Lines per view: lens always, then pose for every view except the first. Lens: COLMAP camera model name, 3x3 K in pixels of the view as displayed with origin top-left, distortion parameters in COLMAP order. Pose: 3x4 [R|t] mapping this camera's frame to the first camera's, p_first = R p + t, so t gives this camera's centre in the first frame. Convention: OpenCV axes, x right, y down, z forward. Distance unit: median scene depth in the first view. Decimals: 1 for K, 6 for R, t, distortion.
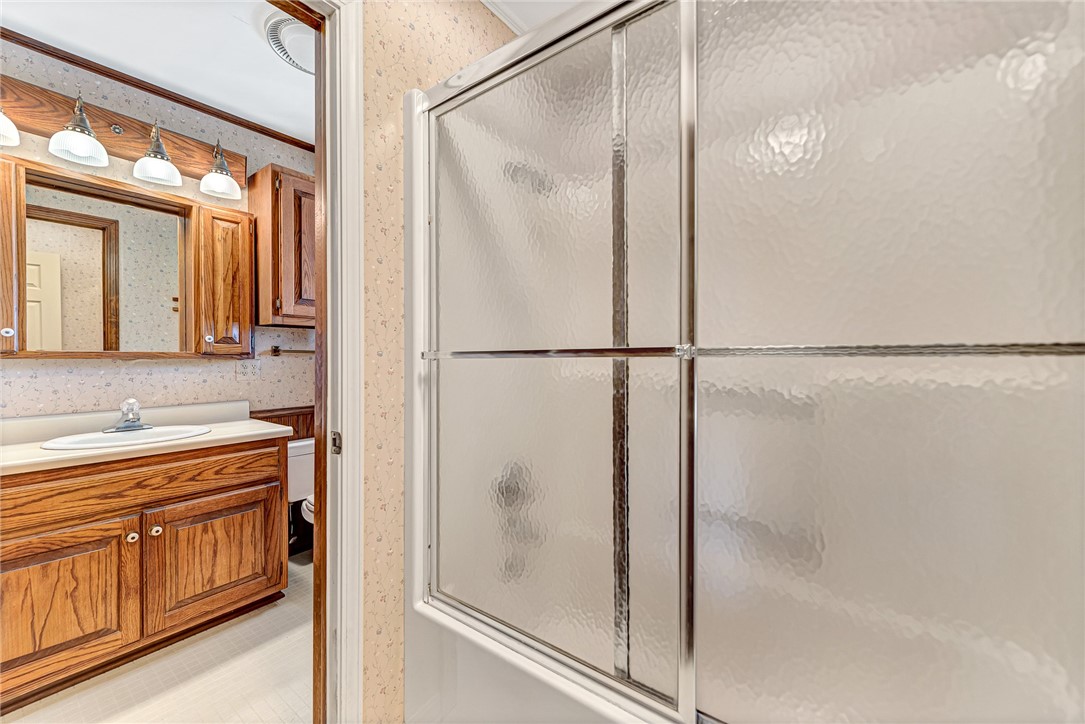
lens RADIAL K [[427.8, 0, 541.4], [0, 427.8, 361.6], [0, 0, 1]] dist [0.015666, -0.003094]
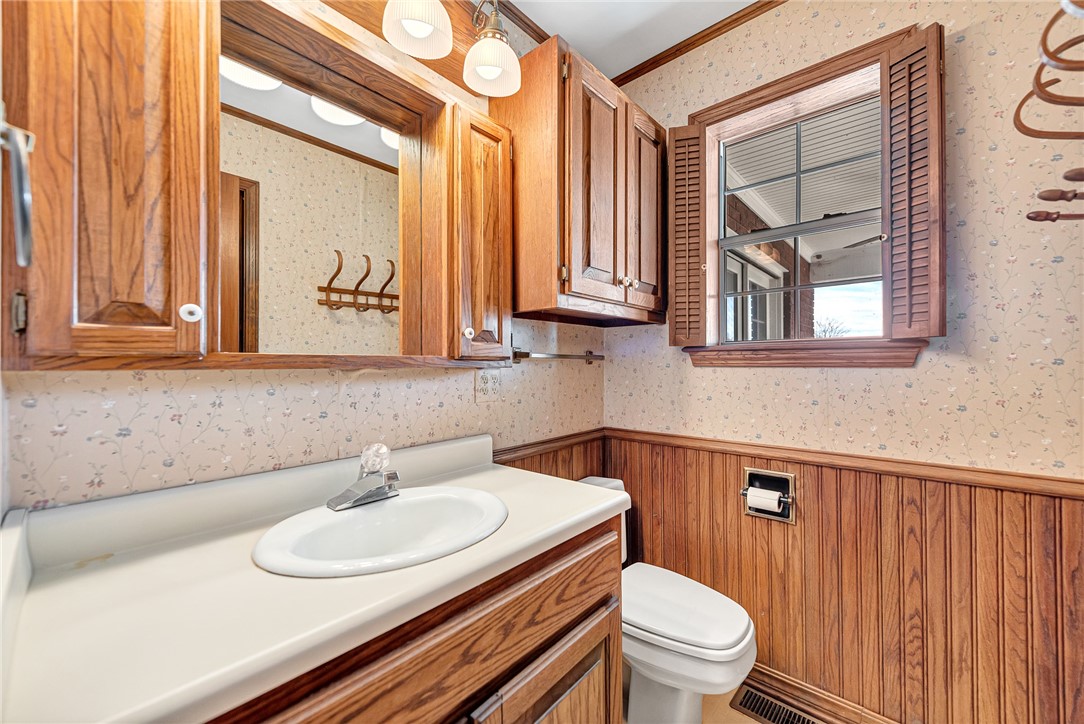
lens RADIAL K [[427.4, 0, 543.6], [0, 427.4, 361.9], [0, 0, 1]] dist [0.015666, -0.003094]
pose [[0.997411, -0.004888, -0.071747, -0.617415], [0.003759, 0.999867, -0.015863, -0.004704], [0.071815, 0.015553, 0.997297, 0.427833]]
